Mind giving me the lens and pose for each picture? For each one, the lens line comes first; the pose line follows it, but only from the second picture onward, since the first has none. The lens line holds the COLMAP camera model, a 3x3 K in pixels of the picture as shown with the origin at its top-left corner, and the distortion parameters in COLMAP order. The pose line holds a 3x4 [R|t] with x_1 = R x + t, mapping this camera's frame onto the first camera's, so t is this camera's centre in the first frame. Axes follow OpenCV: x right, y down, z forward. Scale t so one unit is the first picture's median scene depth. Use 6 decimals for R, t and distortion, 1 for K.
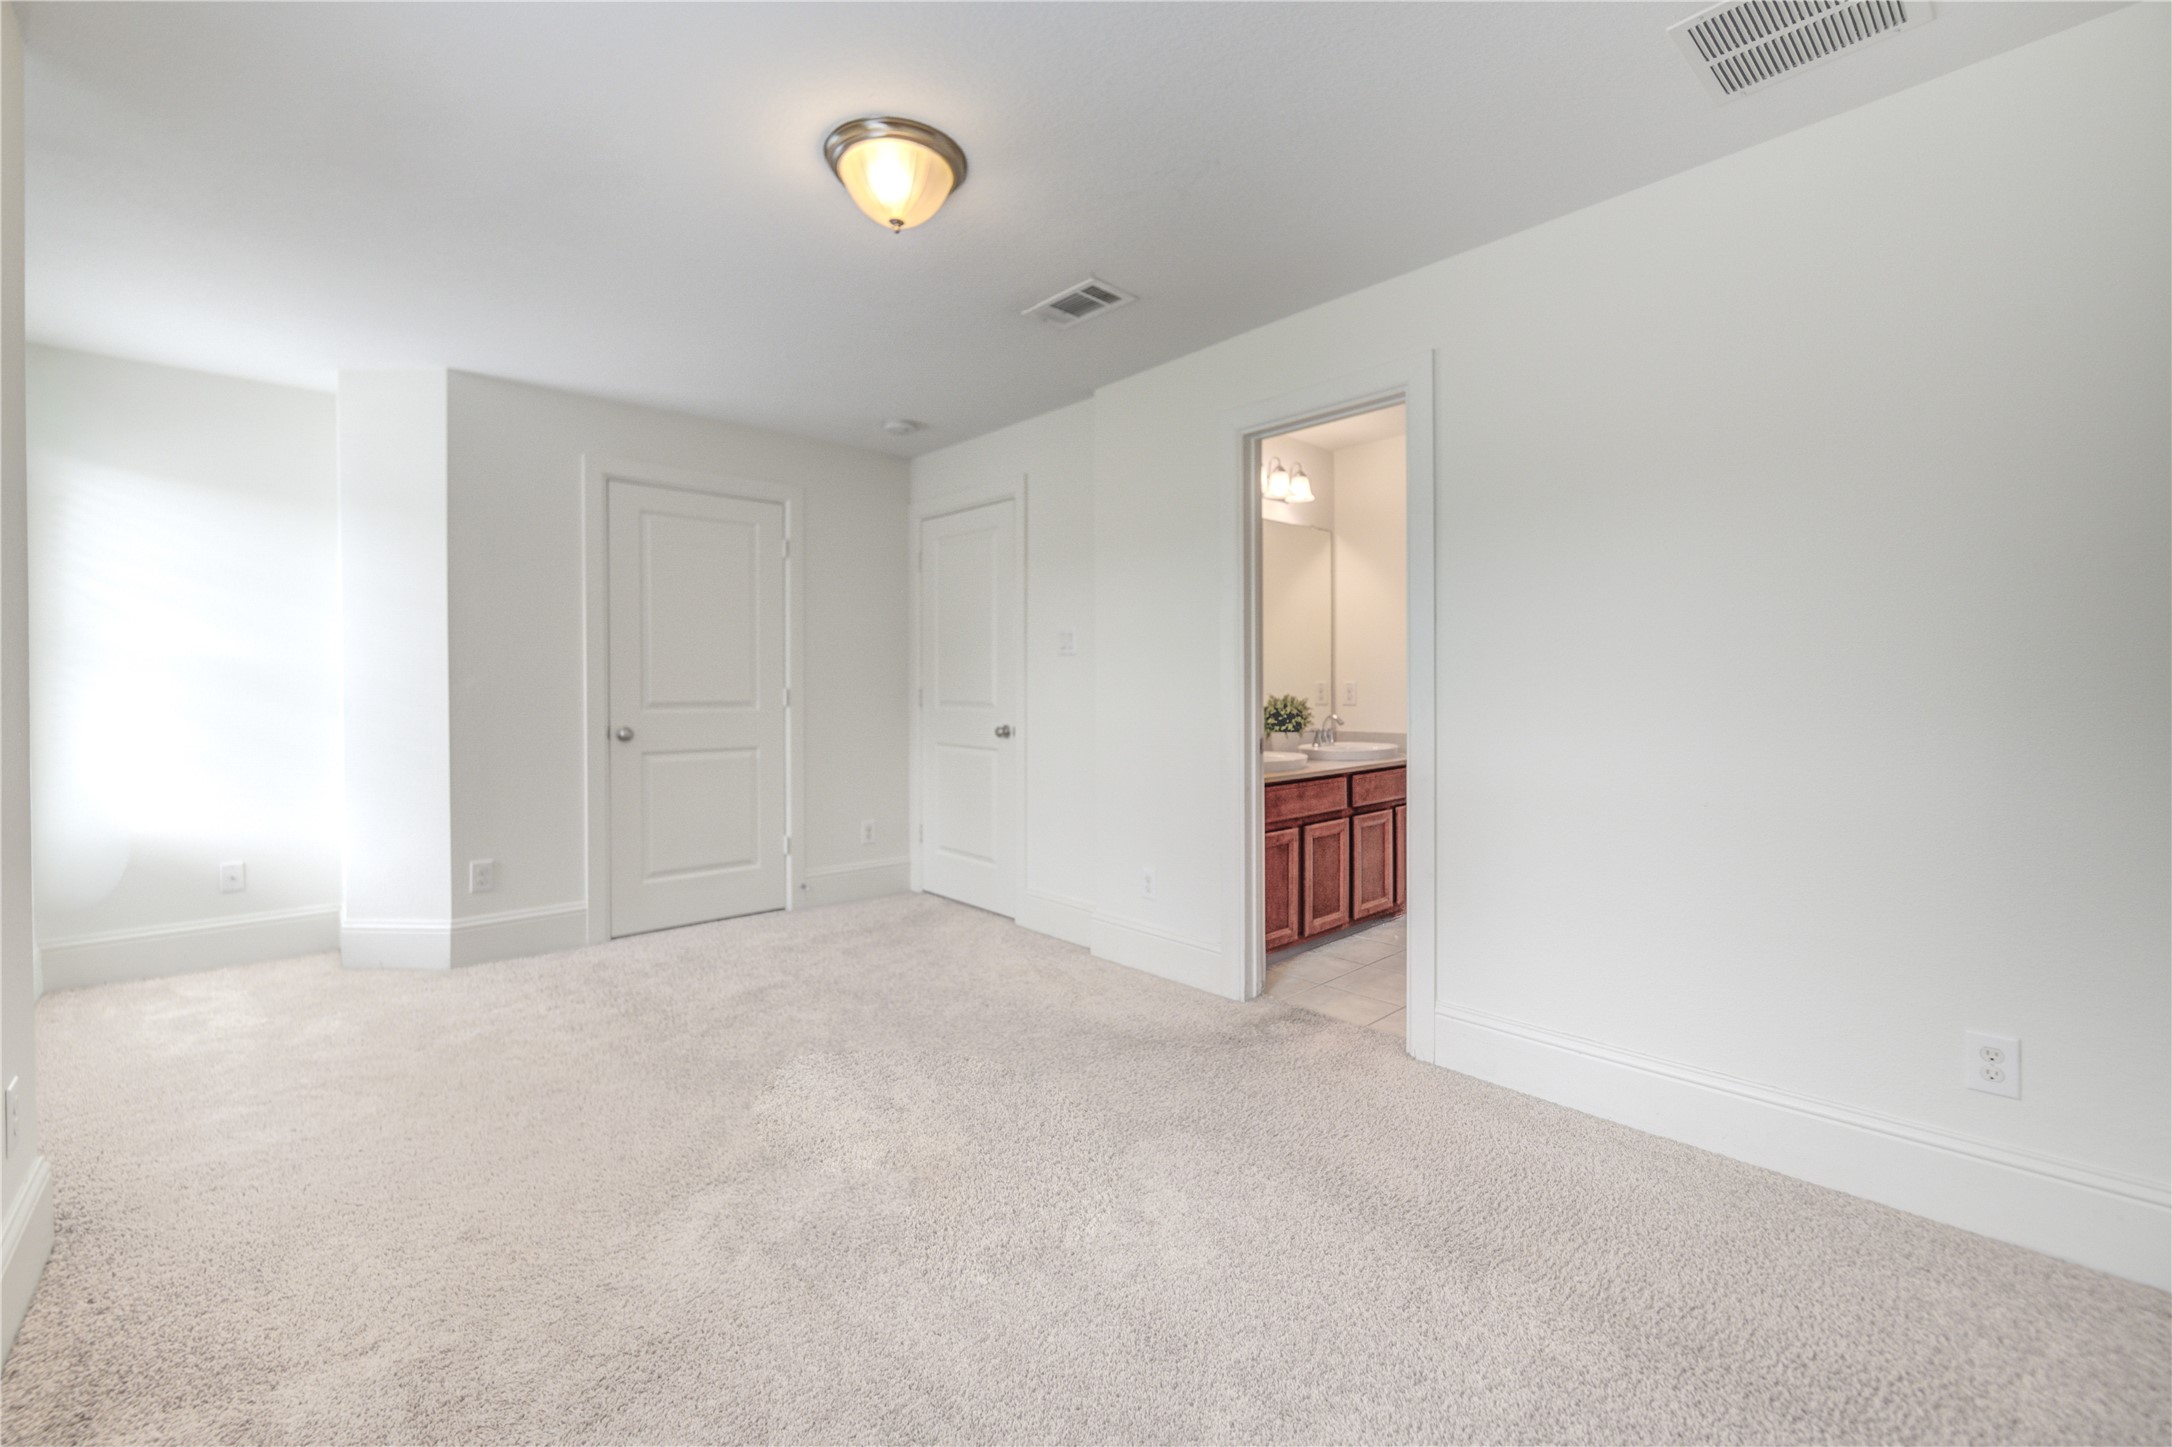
lens RADIAL K [[905.0, 0, 1063.3], [0, 905.0, 699.8], [0, 0, 1]] dist [-0.004449, -0.002538]
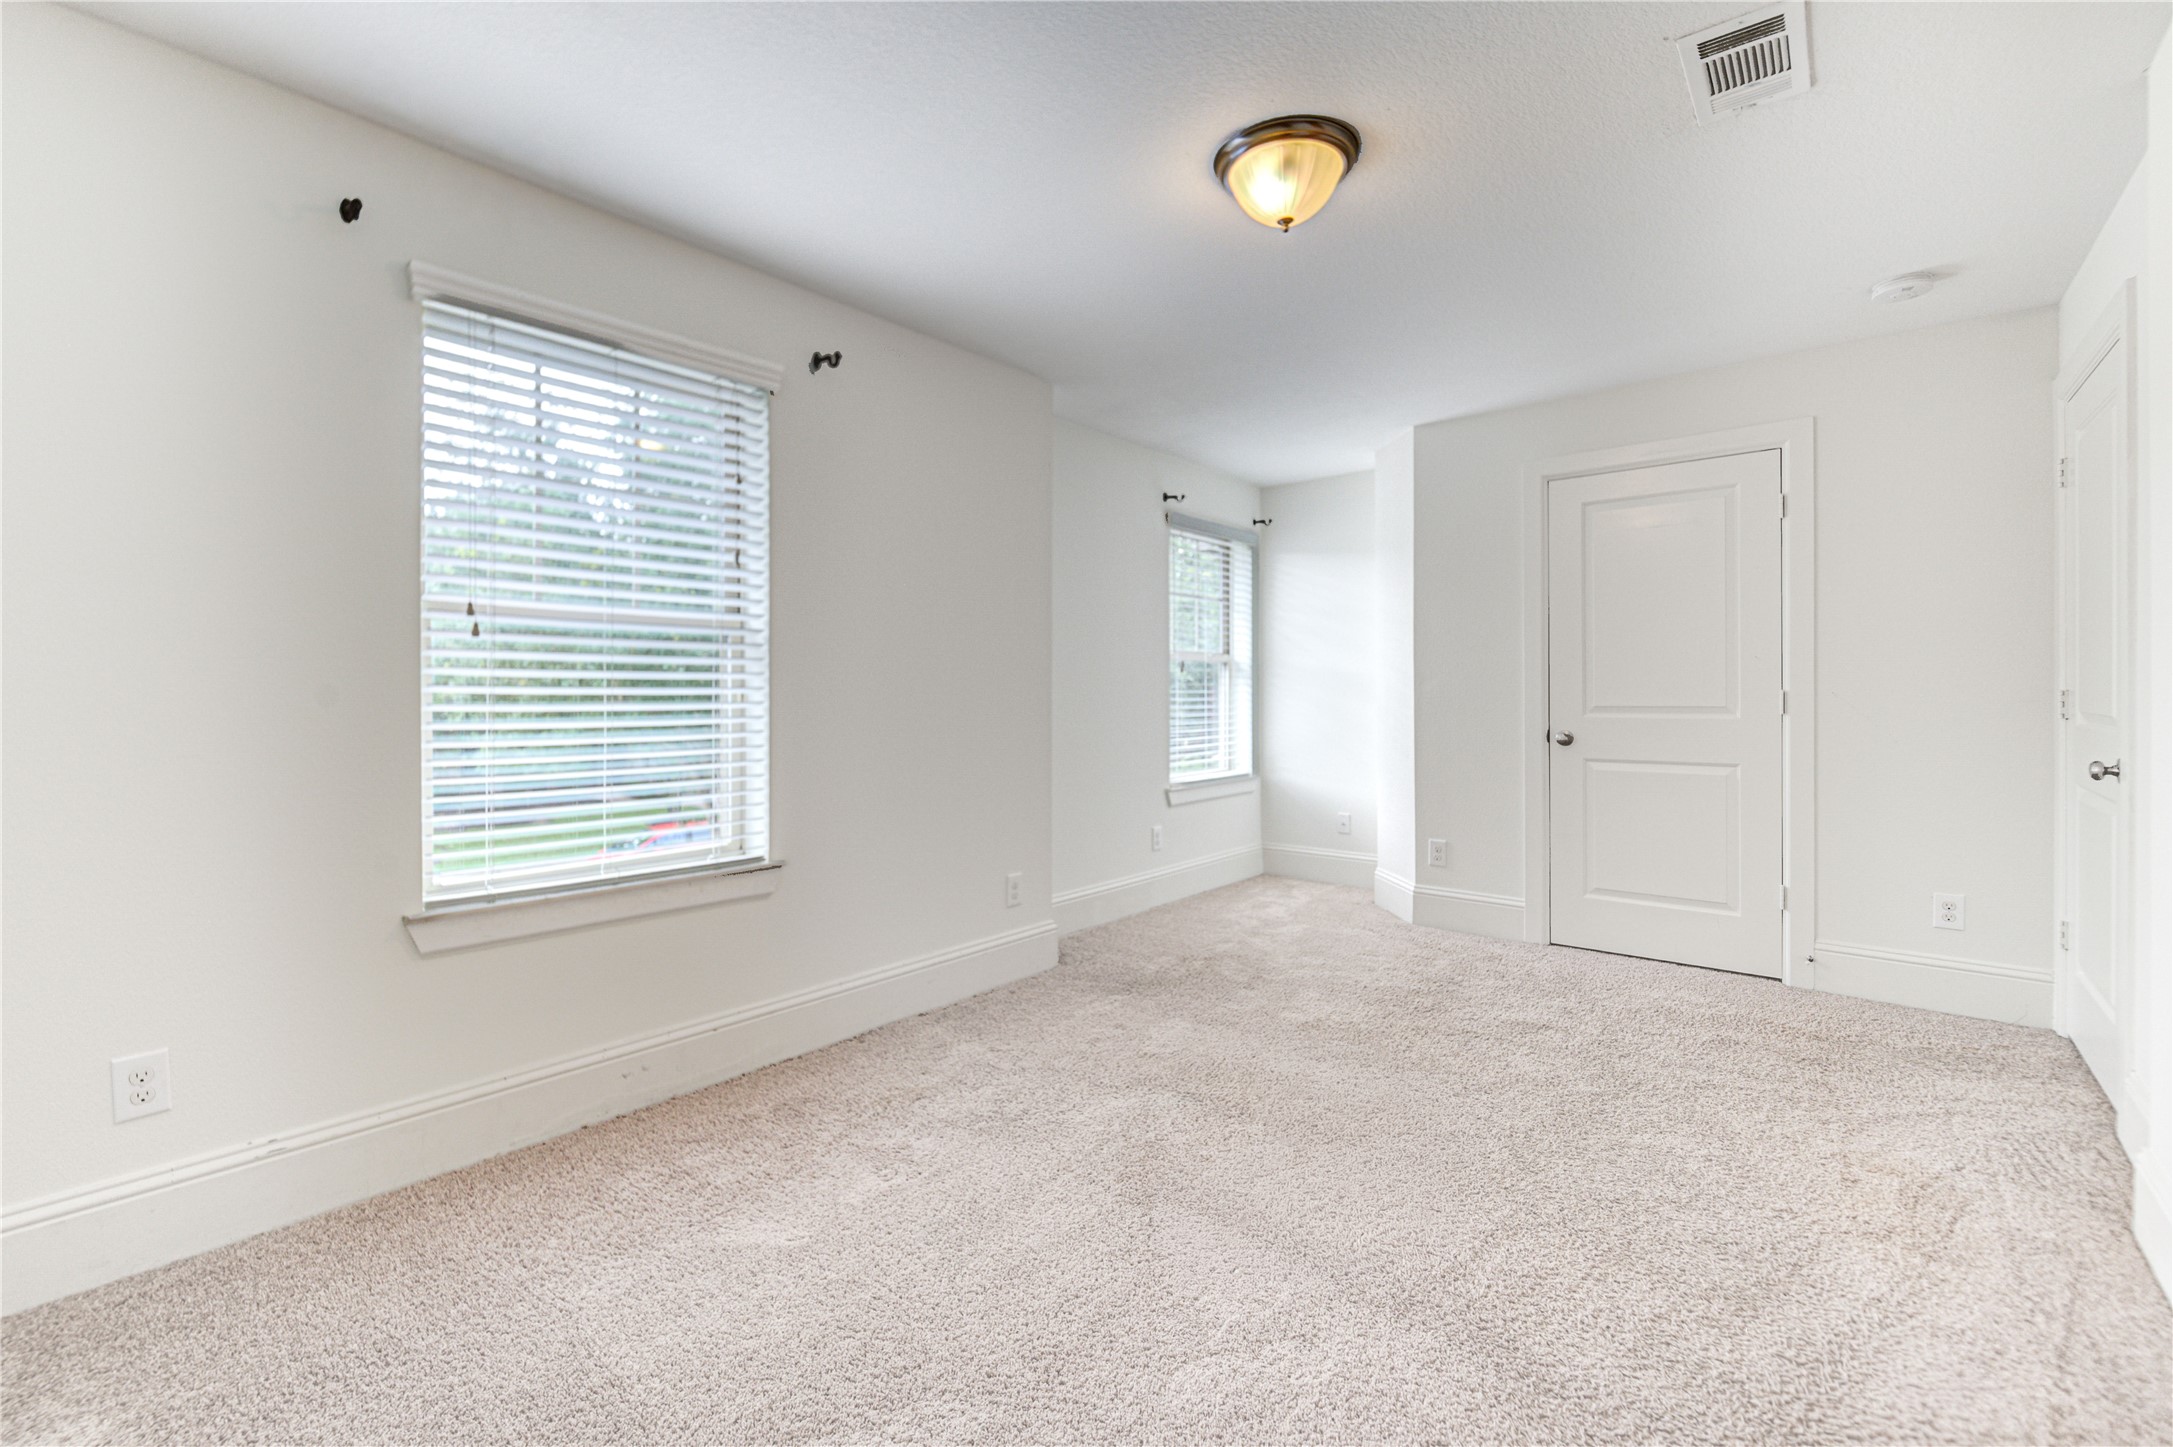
lens RADIAL K [[905.4, 0, 1063.8], [0, 905.4, 699.8], [0, 0, 1]] dist [-0.004449, -0.002538]
pose [[0.124172, 0.007263, -0.992234, 0.453579], [-0.008776, 0.999942, 0.006222, -0.005620], [0.992222, 0.007935, 0.124228, 0.375951]]
